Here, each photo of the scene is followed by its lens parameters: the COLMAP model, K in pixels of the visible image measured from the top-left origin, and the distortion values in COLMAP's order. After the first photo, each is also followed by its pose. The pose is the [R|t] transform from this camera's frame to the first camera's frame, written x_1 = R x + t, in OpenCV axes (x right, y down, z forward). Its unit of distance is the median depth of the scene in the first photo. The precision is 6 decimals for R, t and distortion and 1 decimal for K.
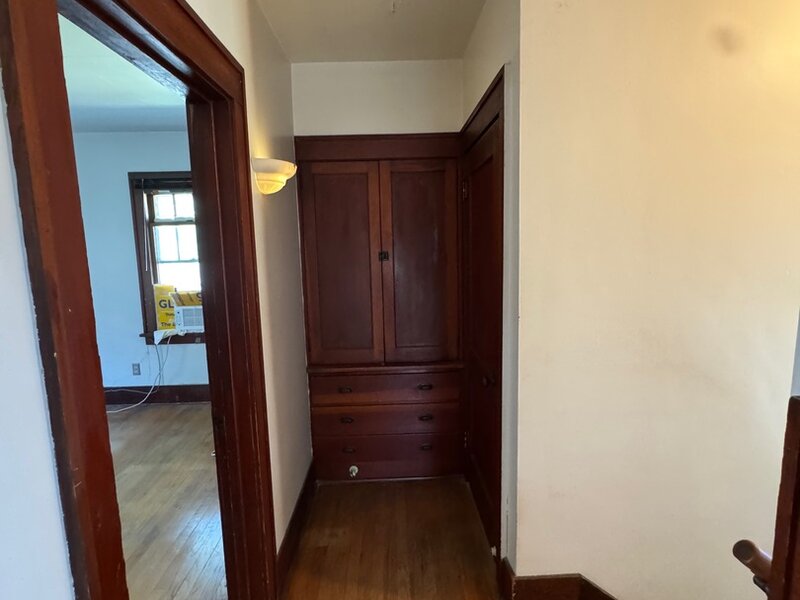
lens RADIAL K [[433.7, 0, 402.9], [0, 433.7, 299.0], [0, 0, 1]] dist [-0.000537, 0.000363]
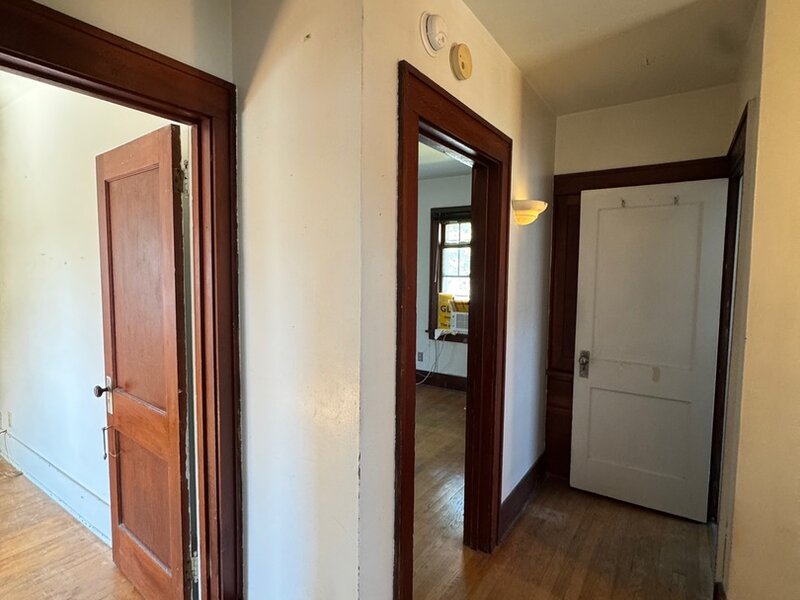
lens RADIAL K [[433.7, 0, 395.4], [0, 433.7, 303.0], [0, 0, 1]] dist [-0.000537, 0.000363]
pose [[0.812709, 0.081295, -0.576971, 0.075080], [-0.105306, 0.994406, -0.008220, 0.022035], [0.573075, 0.067439, 0.816724, -0.139585]]
